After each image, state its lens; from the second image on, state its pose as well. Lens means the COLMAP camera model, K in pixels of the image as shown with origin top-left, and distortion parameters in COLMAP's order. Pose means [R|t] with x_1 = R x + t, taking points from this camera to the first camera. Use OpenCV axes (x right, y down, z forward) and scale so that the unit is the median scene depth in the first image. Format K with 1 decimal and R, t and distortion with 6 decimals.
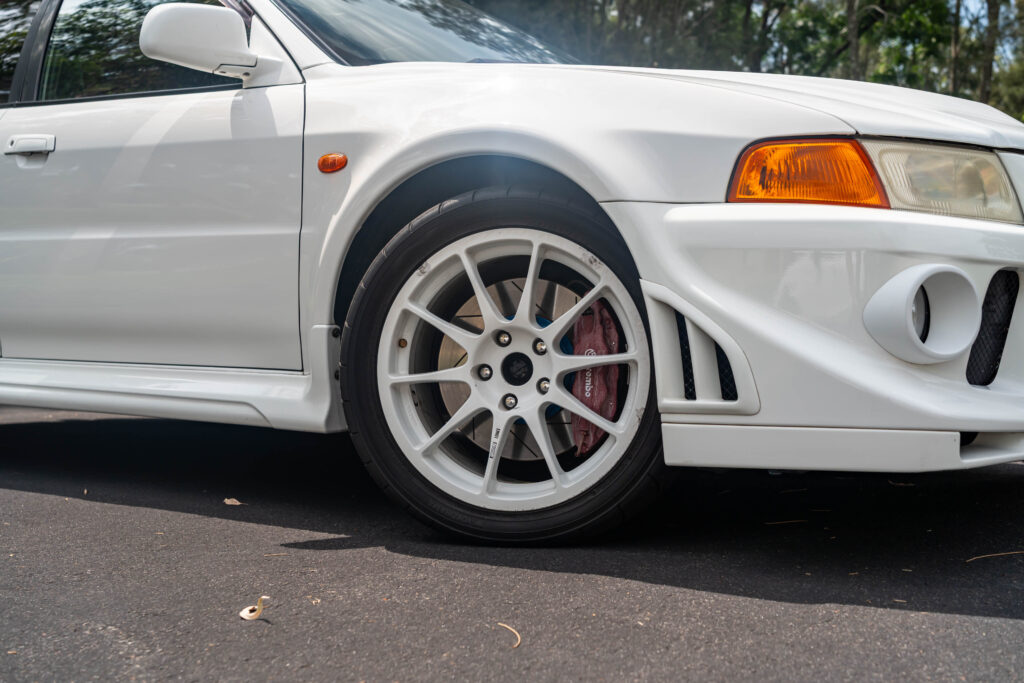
lens RADIAL K [[1254.4, 0, 513.0], [0, 1254.4, 332.0], [0, 0, 1]] dist [0.068183, 0.000000]
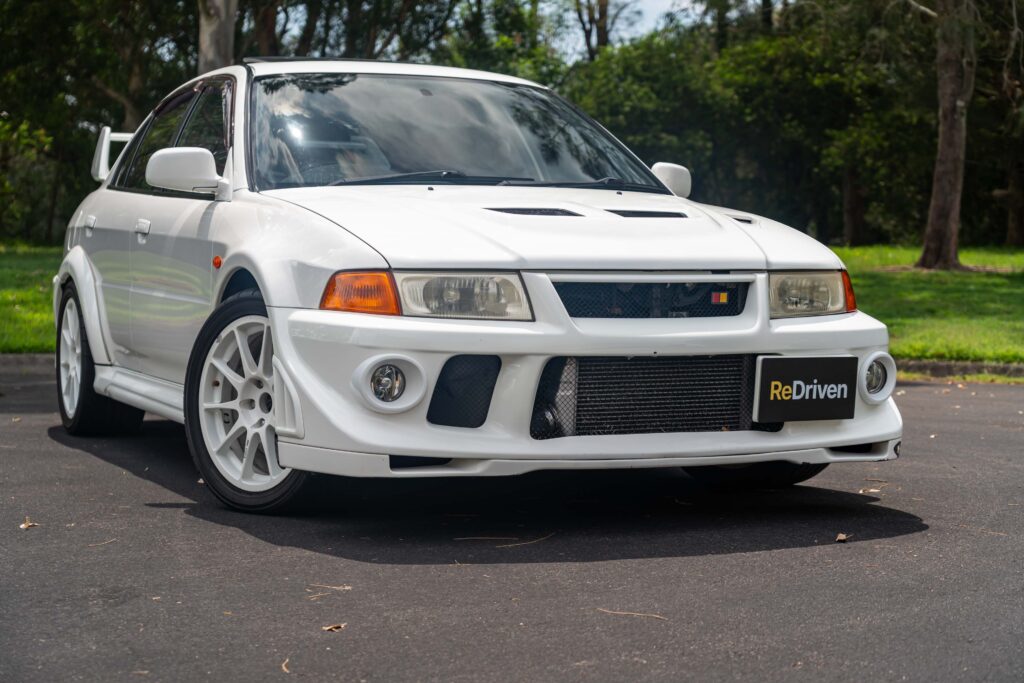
lens RADIAL K [[1856.9, 0, 519.2], [0, 1856.9, 342.1], [0, 0, 1]] dist [0.066531, 0.000000]
pose [[0.875529, 0.030034, -0.482230, 1.413011], [-0.015845, 0.999314, 0.033471, -0.131001], [0.482905, -0.021664, 0.875405, -0.898171]]
